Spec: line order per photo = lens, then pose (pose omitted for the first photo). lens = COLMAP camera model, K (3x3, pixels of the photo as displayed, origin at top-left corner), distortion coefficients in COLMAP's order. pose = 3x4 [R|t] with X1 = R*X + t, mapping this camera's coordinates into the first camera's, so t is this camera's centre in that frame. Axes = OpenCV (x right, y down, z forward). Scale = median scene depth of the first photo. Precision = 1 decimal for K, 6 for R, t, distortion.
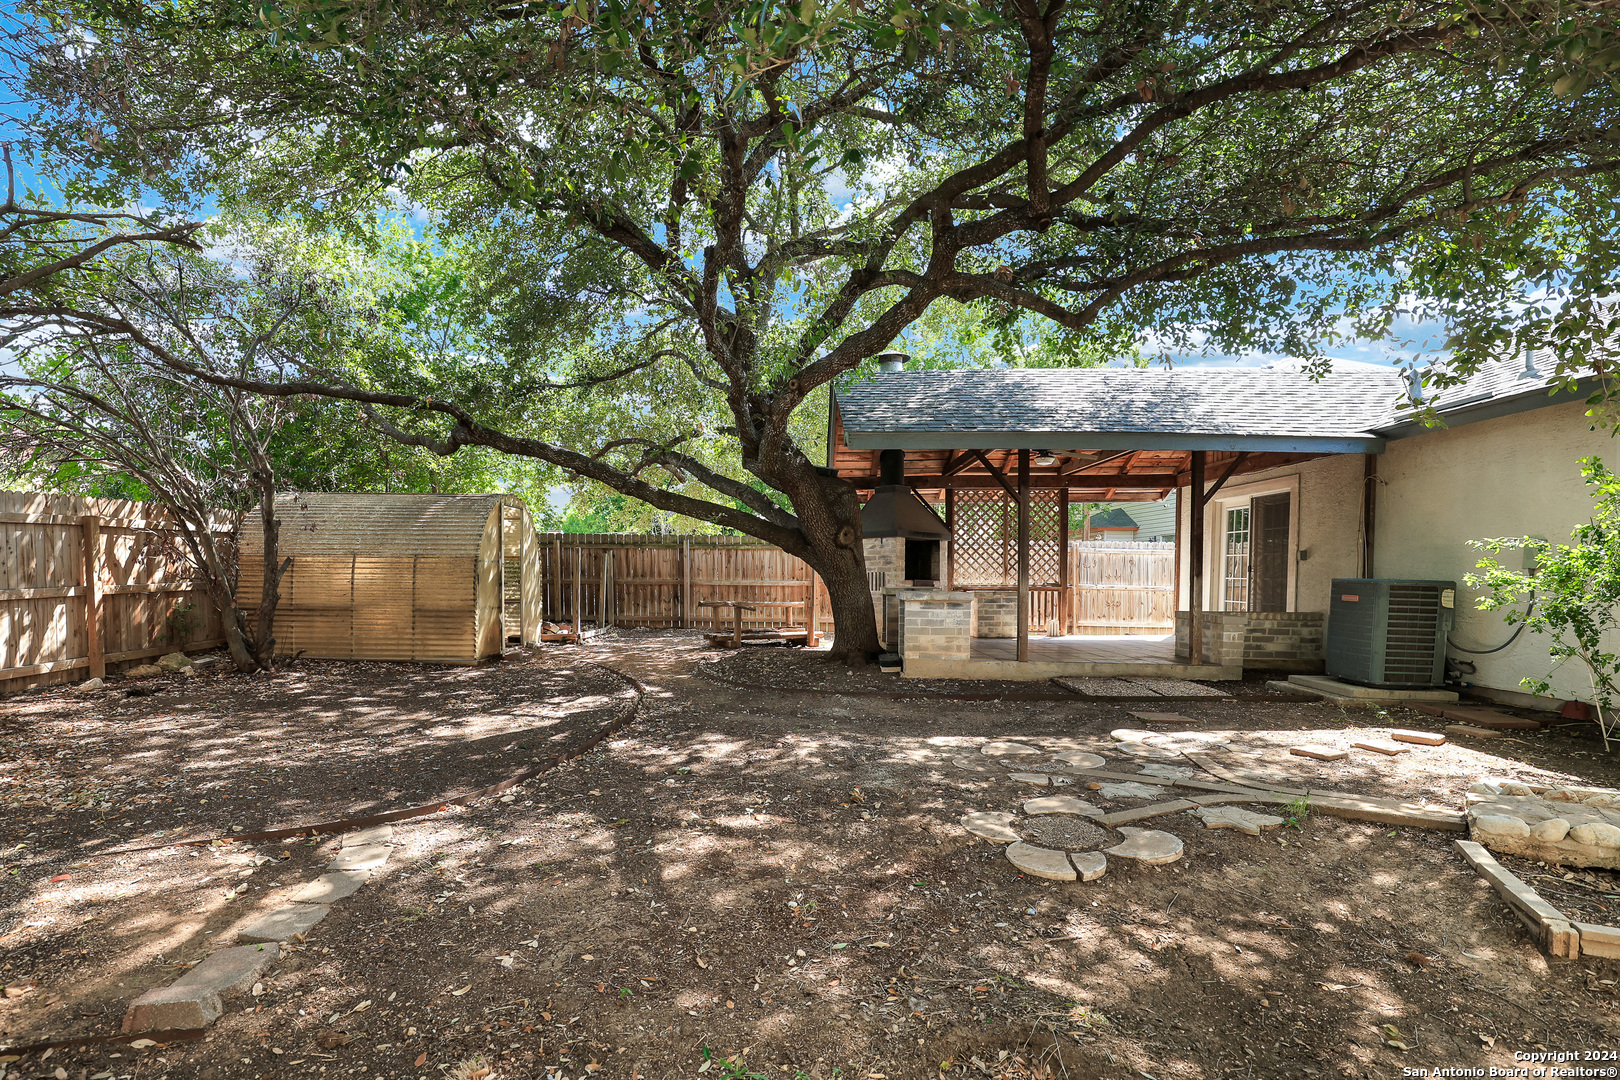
lens RADIAL K [[754.5, 0, 773.7], [0, 754.5, 610.3], [0, 0, 1]] dist [-0.024907, 0.000513]
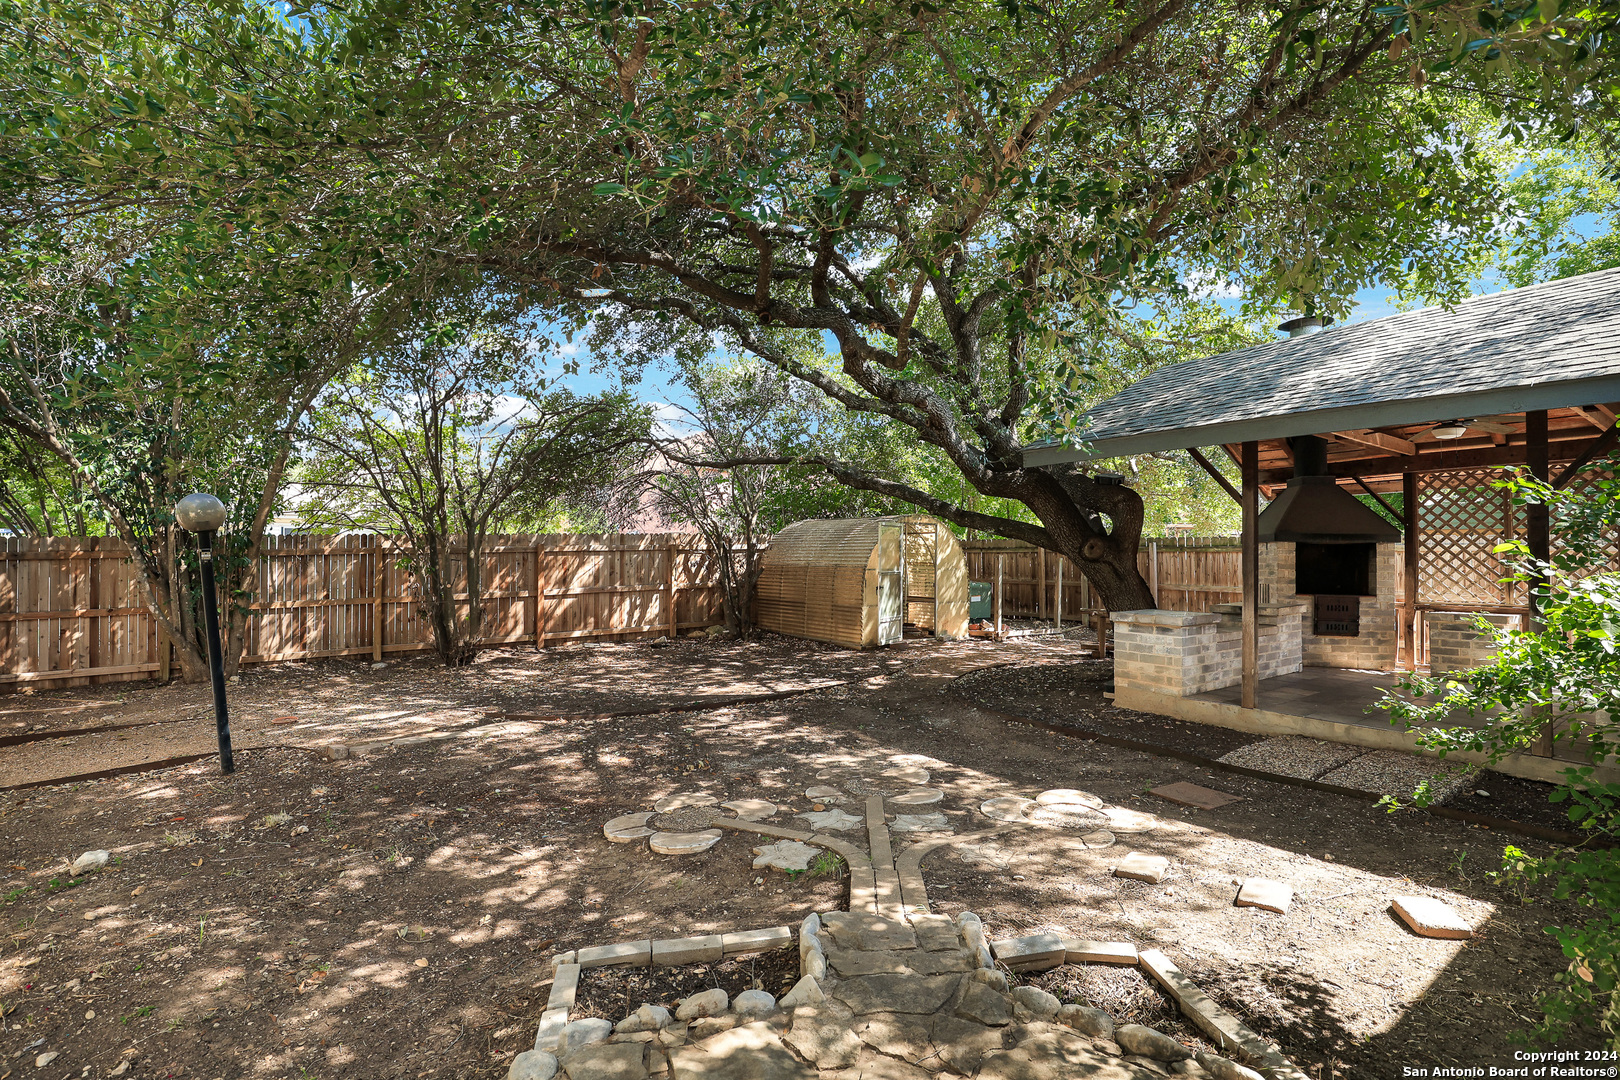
lens RADIAL K [[736.5, 0, 840.9], [0, 736.5, 536.9], [0, 0, 1]] dist [-0.028080, -0.000406]
pose [[0.636145, -0.024563, -0.771178, 0.698600], [-0.040556, 0.997047, -0.065212, -0.046580], [0.770503, 0.072761, 0.633270, 0.184966]]
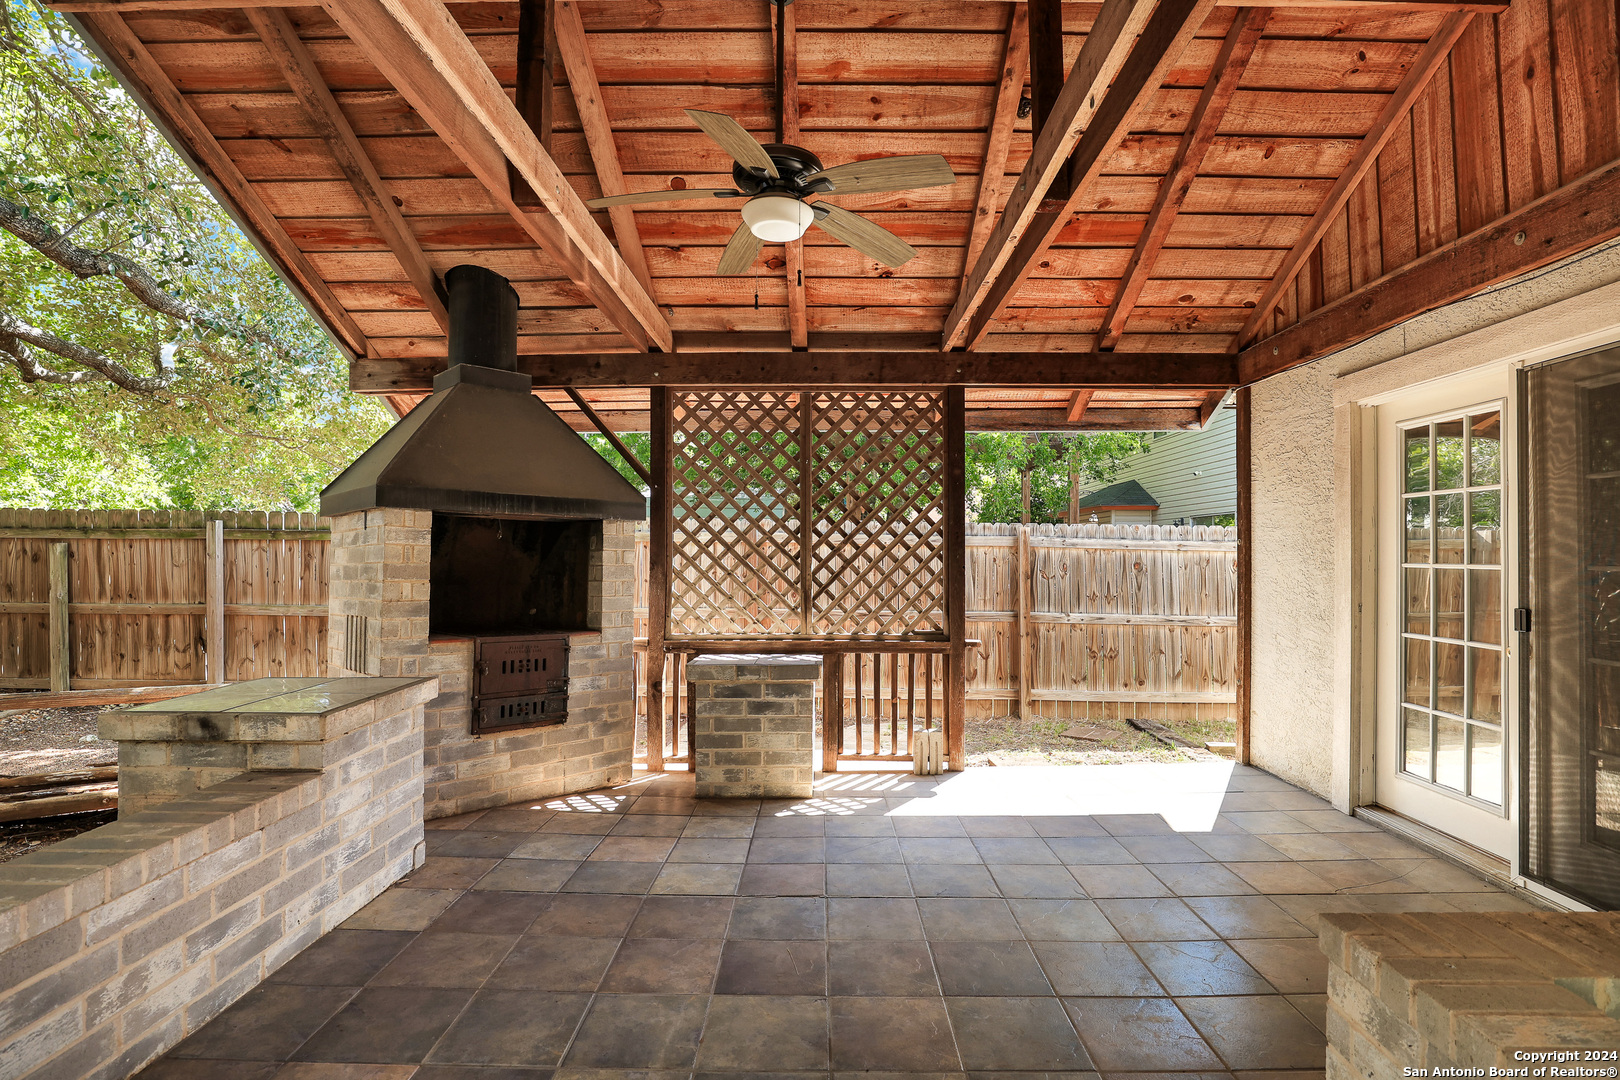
lens RADIAL K [[779.5, 0, 820.3], [0, 779.5, 550.6], [0, 0, 1]] dist [-0.019720, 0.008525]
pose [[0.999458, -0.000590, 0.032914, 0.494679], [0.002549, 0.998224, -0.059517, -0.088035], [-0.032820, 0.059569, 0.997685, 0.983628]]
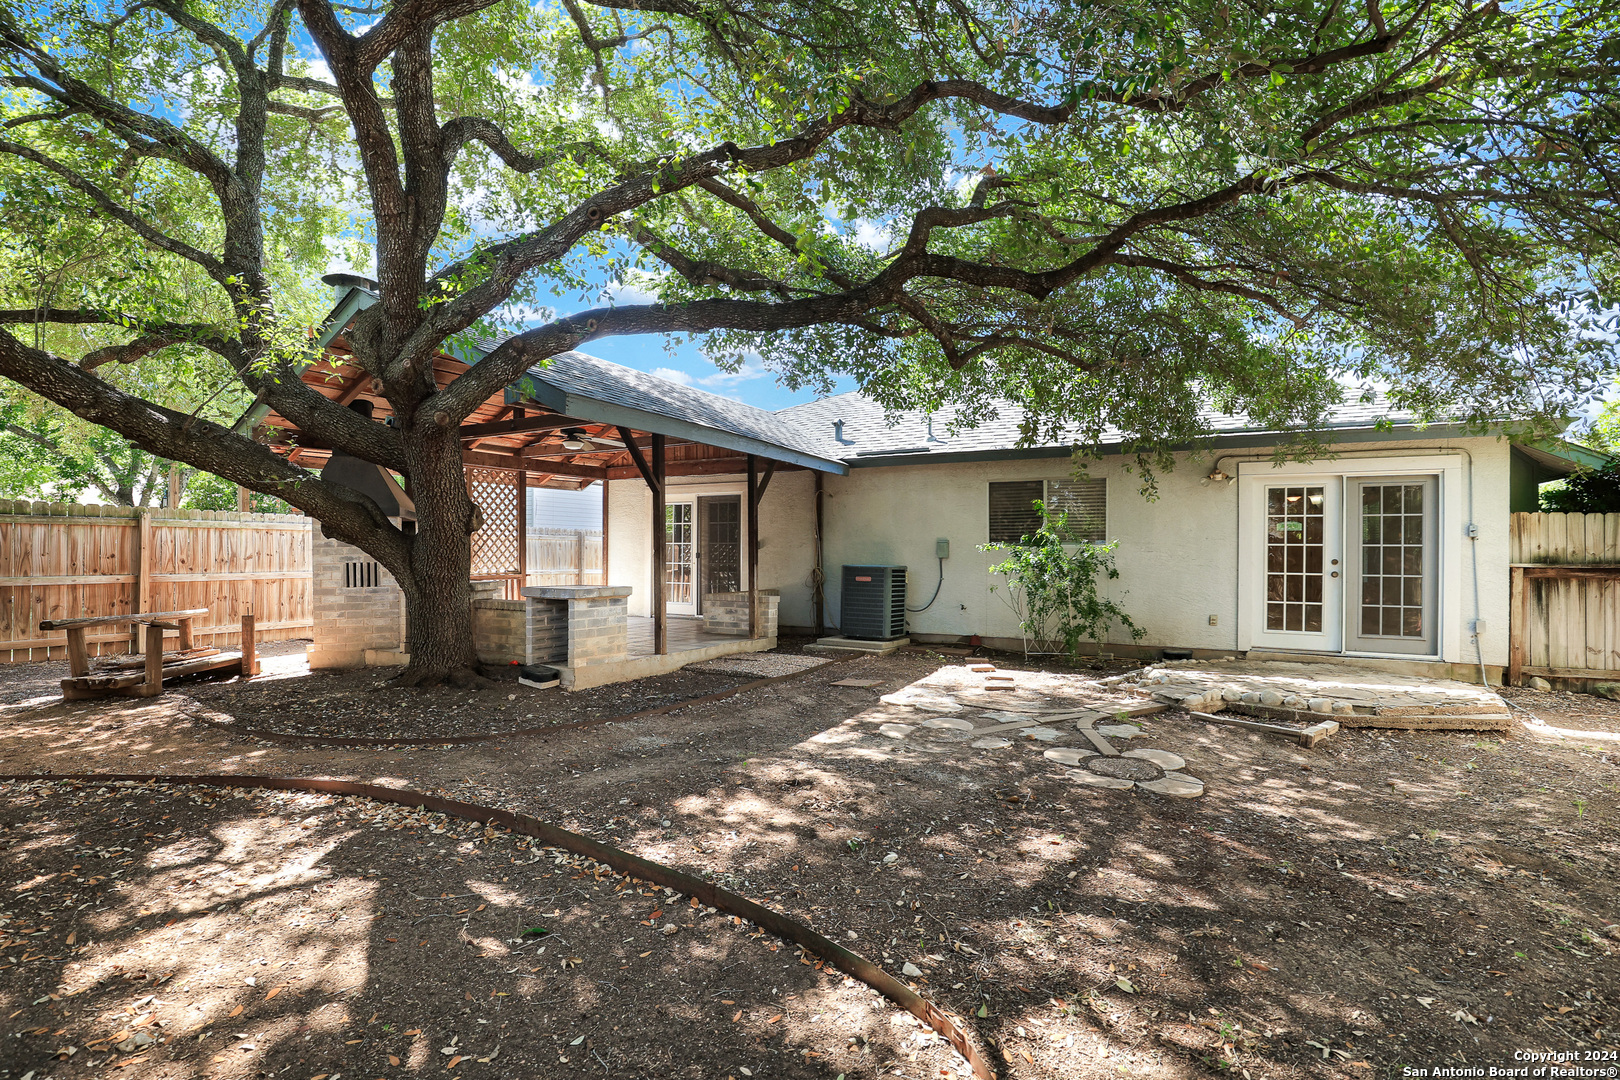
lens RADIAL K [[754.8, 0, 813.2], [0, 754.8, 543.2], [0, 0, 1]] dist [-0.027189, 0.000936]
pose [[0.441045, 0.011788, 0.897407, -0.492361], [0.043537, 0.998456, -0.034512, -0.036052], [-0.896428, 0.054292, 0.439851, 0.416788]]
